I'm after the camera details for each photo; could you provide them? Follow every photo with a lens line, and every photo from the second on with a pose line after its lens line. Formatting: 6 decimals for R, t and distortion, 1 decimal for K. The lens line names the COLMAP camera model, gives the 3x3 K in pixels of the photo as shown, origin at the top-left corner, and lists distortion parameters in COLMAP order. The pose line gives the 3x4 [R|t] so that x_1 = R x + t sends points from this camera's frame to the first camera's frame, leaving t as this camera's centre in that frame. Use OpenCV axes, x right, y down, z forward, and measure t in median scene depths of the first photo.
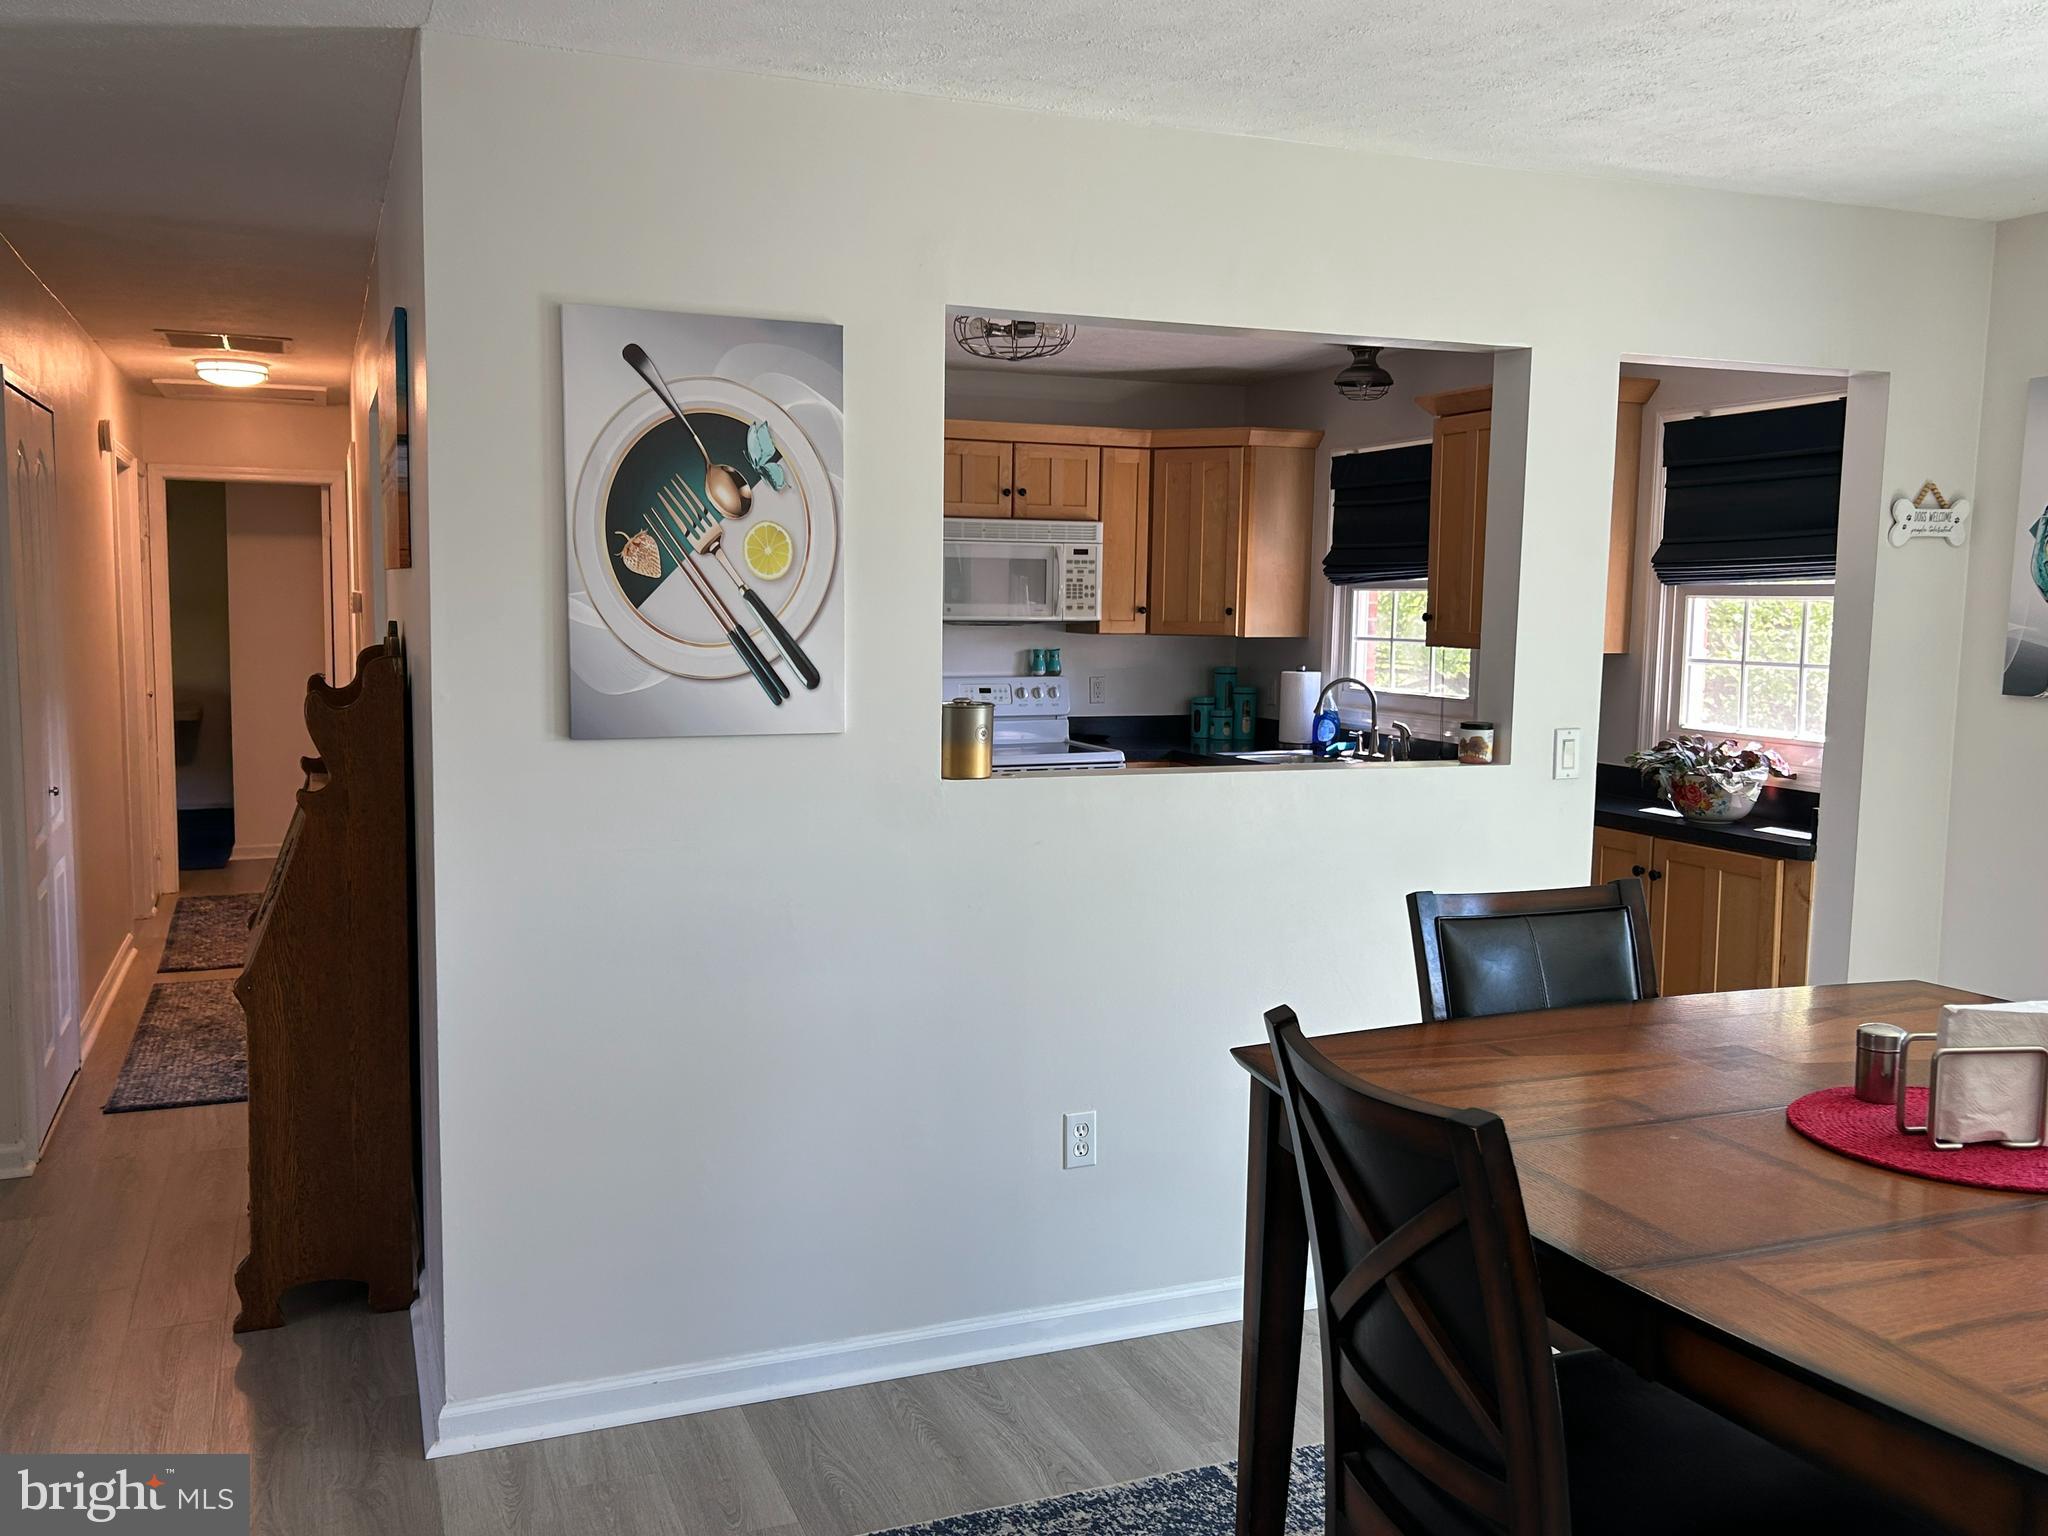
lens RADIAL K [[1721.9, 0, 1020.0], [0, 1721.9, 779.7], [0, 0, 1]] dist [0.072564, -0.074191]
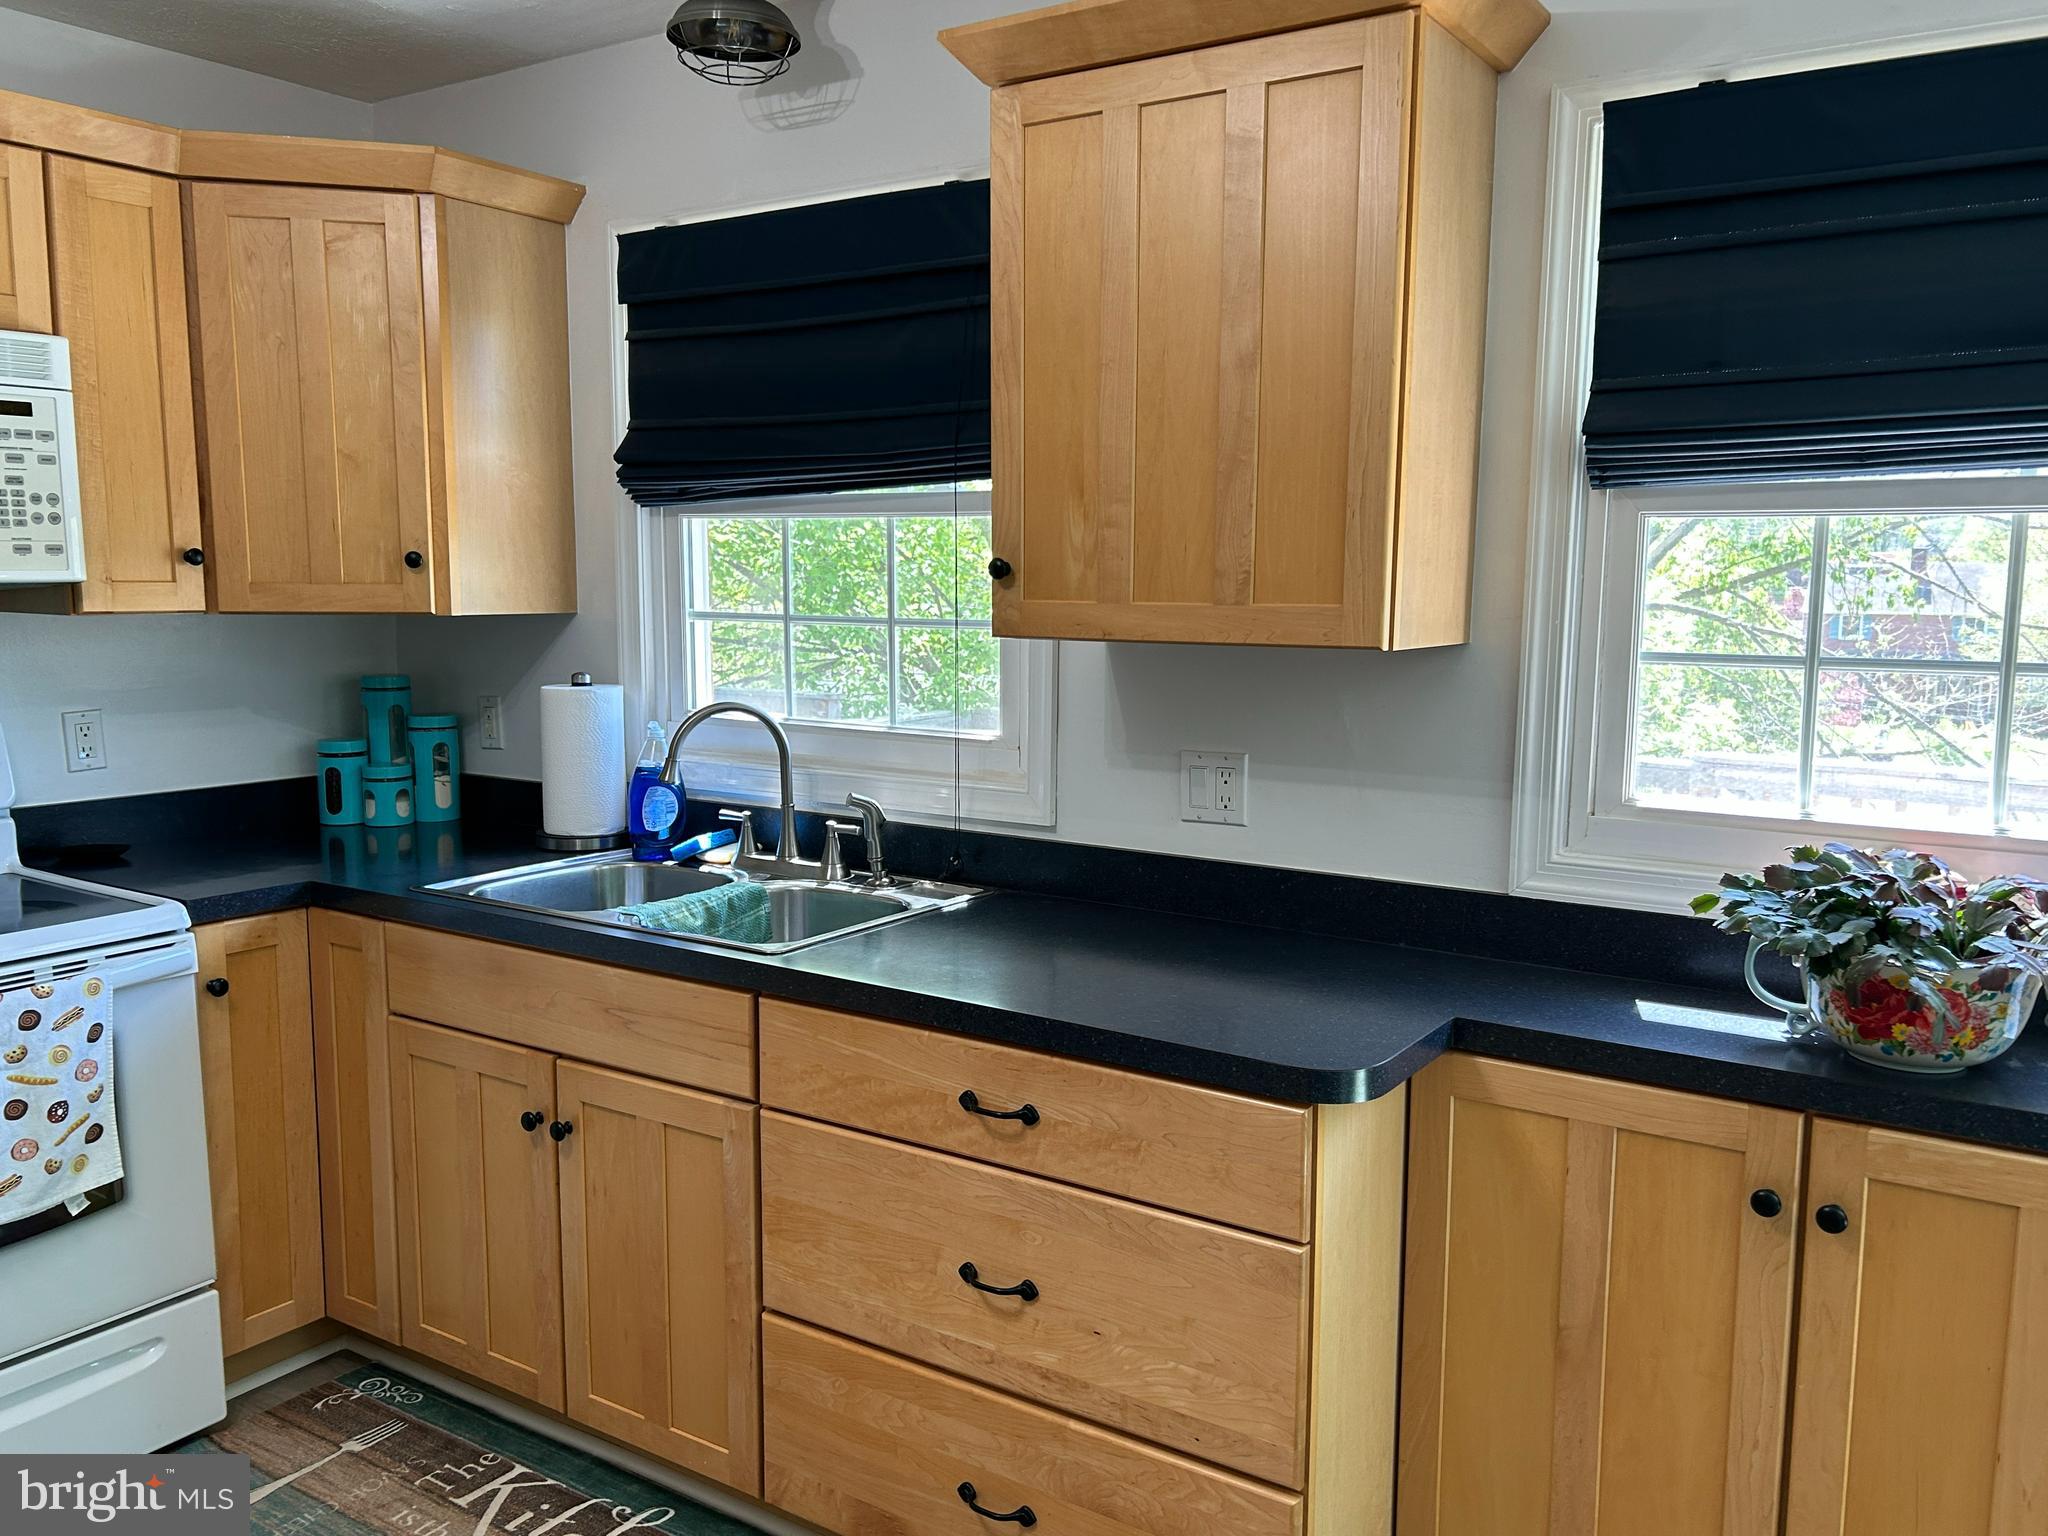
lens RADIAL K [[1598.8, 0, 1024.1], [0, 1598.8, 779.2], [0, 0, 1]] dist [0.050107, -0.024817]
pose [[0.827745, -0.078726, 0.555553, 0.013905], [0.062029, 0.996878, 0.048845, -0.050738], [-0.557665, -0.005971, 0.830045, 0.557570]]
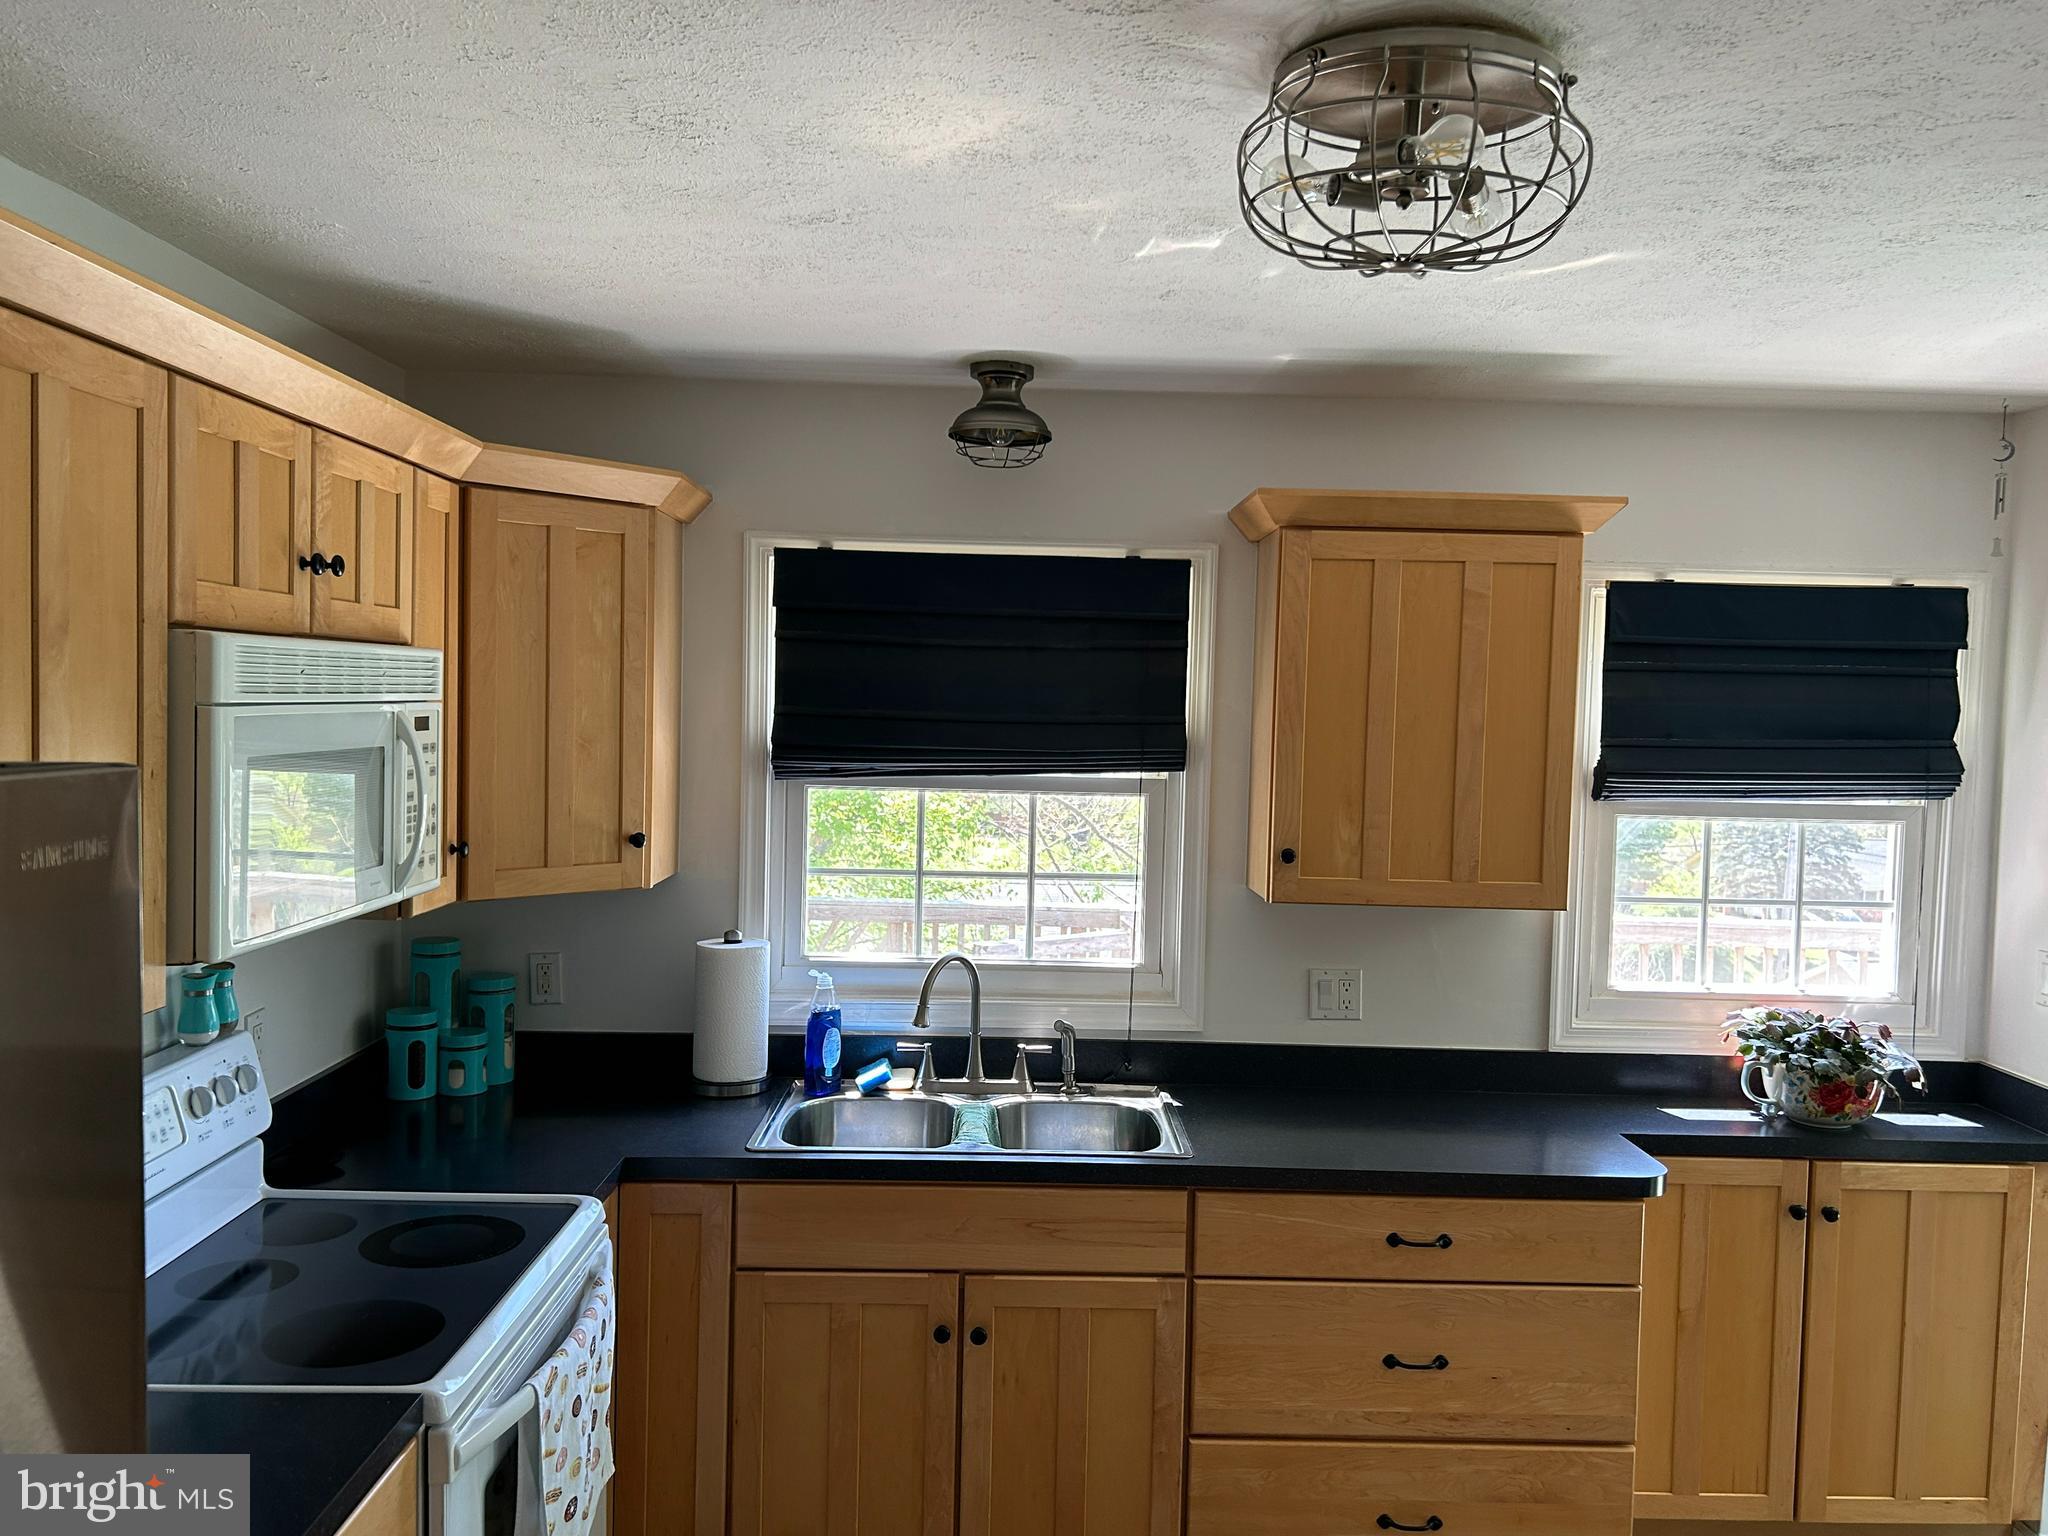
lens RADIAL K [[1598.8, 0, 1019.7], [0, 1598.8, 783.5], [0, 0, 1]] dist [0.050107, -0.024817]
pose [[0.357706, -0.053967, 0.932274, -0.260677], [0.077948, 0.996570, 0.027781, -0.117678], [-0.930575, 0.062731, 0.360686, 0.736669]]
